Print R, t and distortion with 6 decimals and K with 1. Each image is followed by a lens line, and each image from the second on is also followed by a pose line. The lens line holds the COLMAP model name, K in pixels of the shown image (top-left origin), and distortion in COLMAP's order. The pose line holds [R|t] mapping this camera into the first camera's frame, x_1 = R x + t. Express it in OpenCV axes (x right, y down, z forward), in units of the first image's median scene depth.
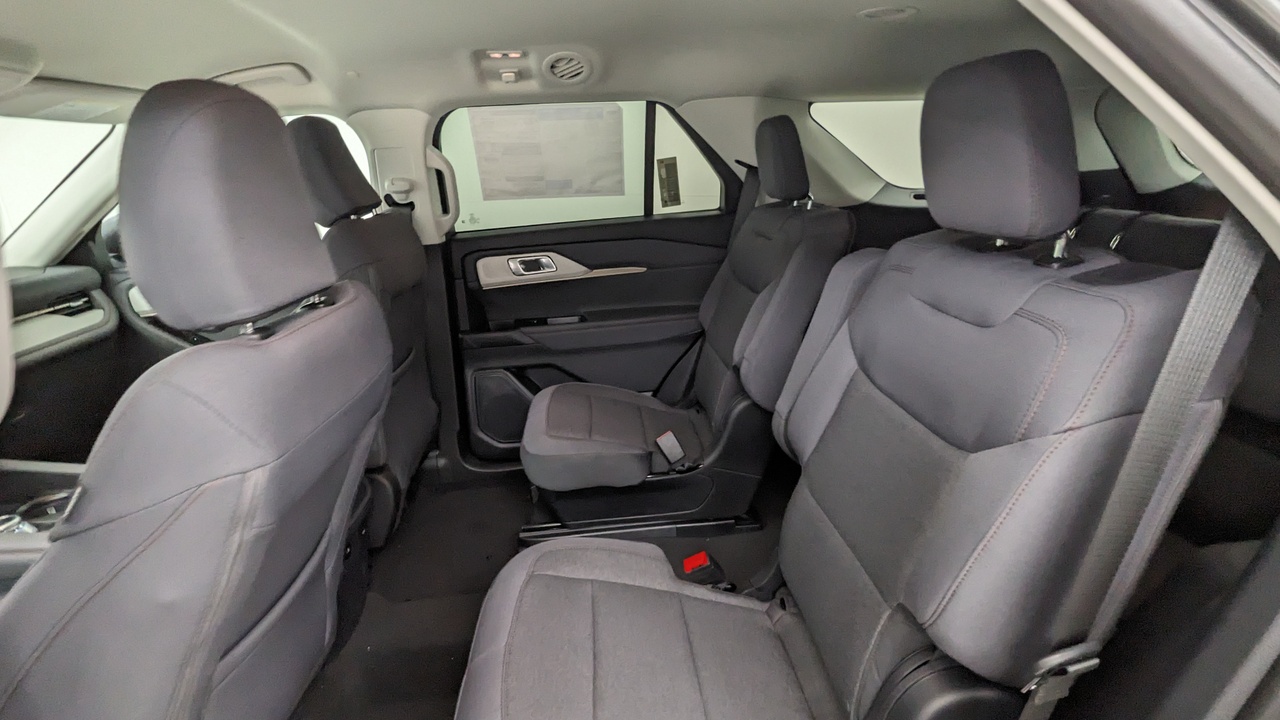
lens RADIAL K [[619.5, 0, 644.6], [0, 619.5, 351.7], [0, 0, 1]] dist [0.002227, 0.000047]
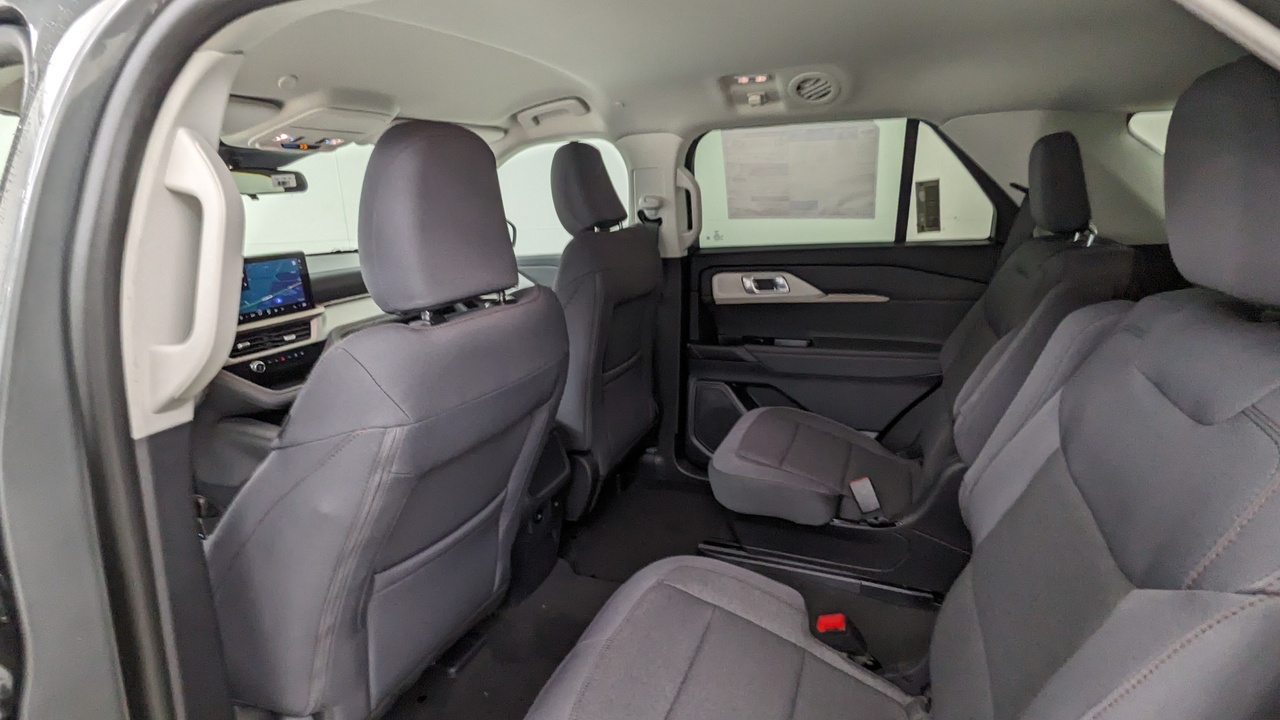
lens RADIAL K [[619.5, 0, 644.6], [0, 619.5, 351.7], [0, 0, 1]] dist [0.002227, 0.000047]
pose [[0.888625, 0.133058, -0.438909, 0.105042], [-0.143735, 0.989575, 0.008987, -0.013720], [0.435529, 0.055101, 0.898487, 0.022249]]
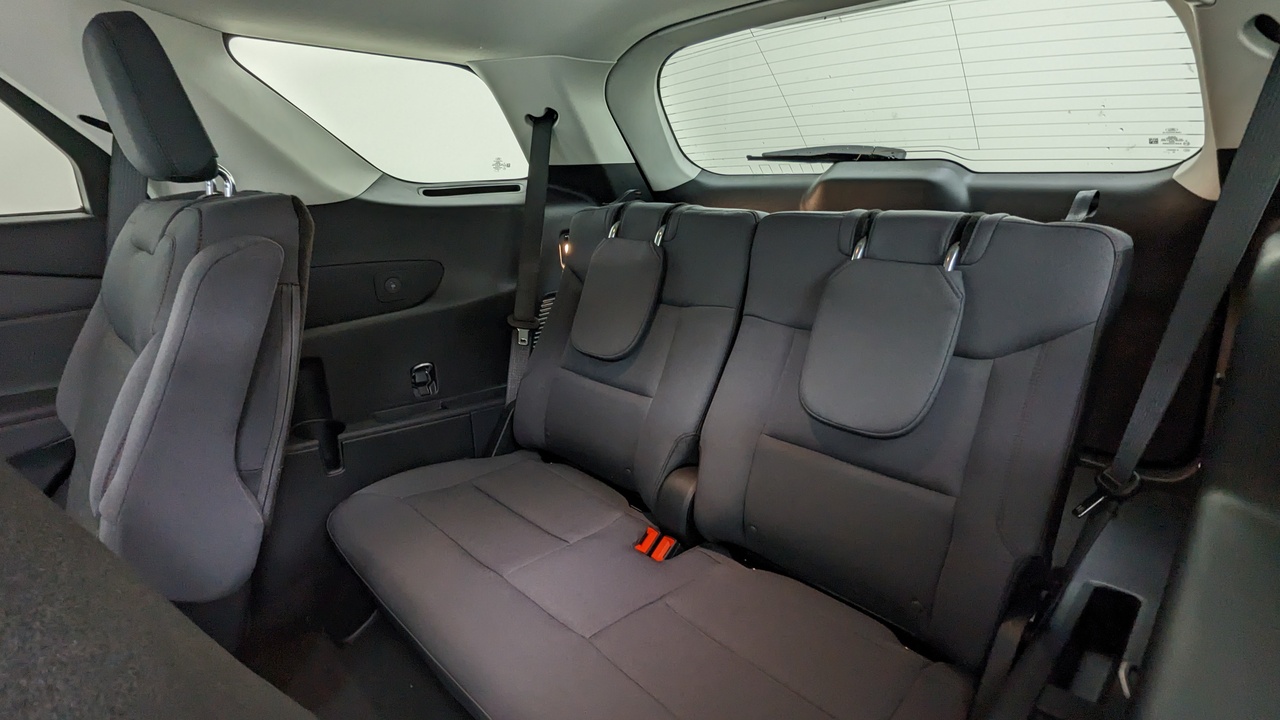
lens RADIAL K [[619.5, 0, 644.6], [0, 619.5, 351.7], [0, 0, 1]] dist [0.002227, 0.000047]
pose [[0.763162, -0.144712, 0.629795, 0.152464], [0.168279, 0.985482, 0.022527, -0.036743], [-0.623911, 0.088790, 0.776435, 0.293896]]
